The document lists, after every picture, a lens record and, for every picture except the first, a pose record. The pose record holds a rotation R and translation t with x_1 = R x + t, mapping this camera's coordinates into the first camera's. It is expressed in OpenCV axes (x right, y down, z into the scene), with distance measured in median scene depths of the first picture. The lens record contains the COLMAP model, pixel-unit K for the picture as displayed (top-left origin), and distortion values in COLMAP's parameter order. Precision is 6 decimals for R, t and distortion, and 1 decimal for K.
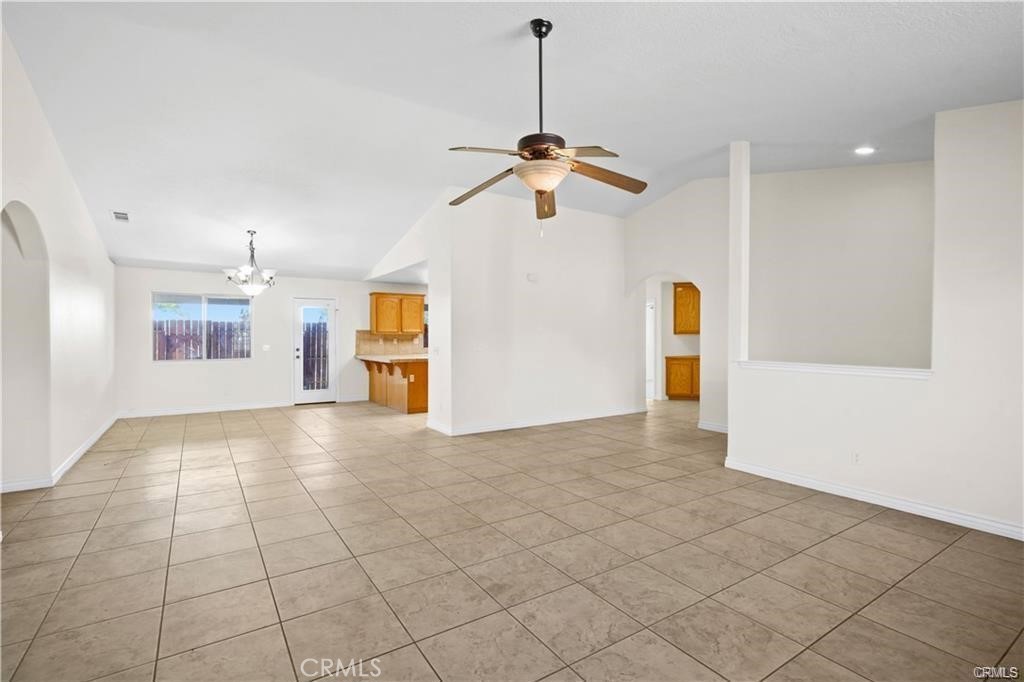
lens RADIAL K [[475.8, 0, 504.1], [0, 475.8, 338.3], [0, 0, 1]] dist [0.000321, 0.000344]
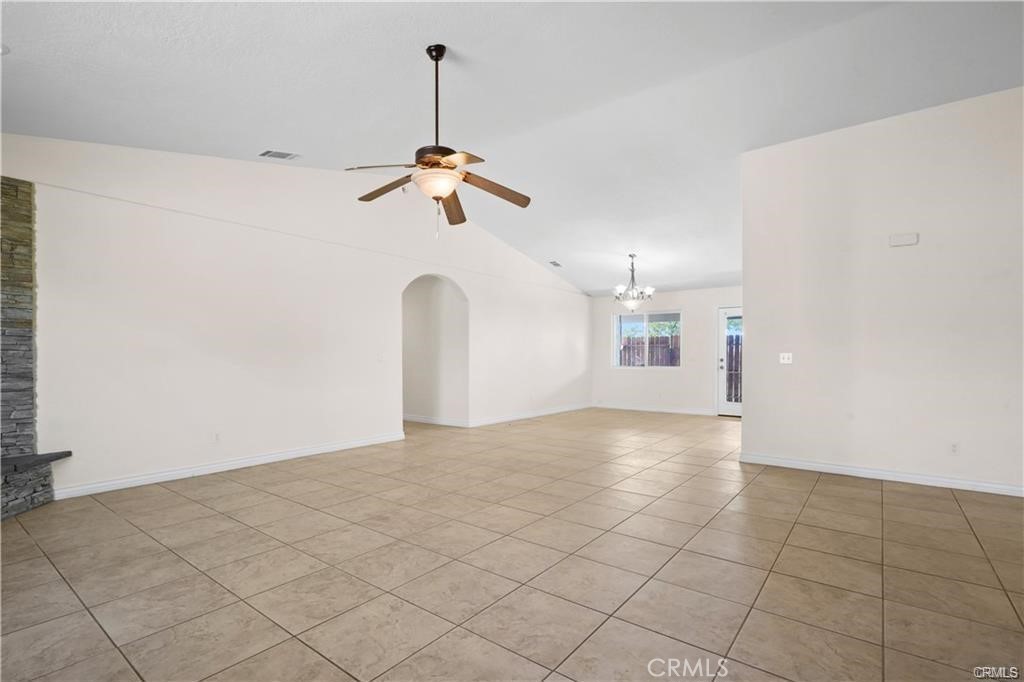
lens RADIAL K [[496.5, 0, 512.0], [0, 496.5, 341.0], [0, 0, 1]] dist [-0.003915, -0.000215]
pose [[0.325738, -0.027767, -0.945052, 0.460092], [-0.009389, 0.999424, -0.032601, 0.025265], [0.945413, 0.019492, 0.325290, 0.288273]]
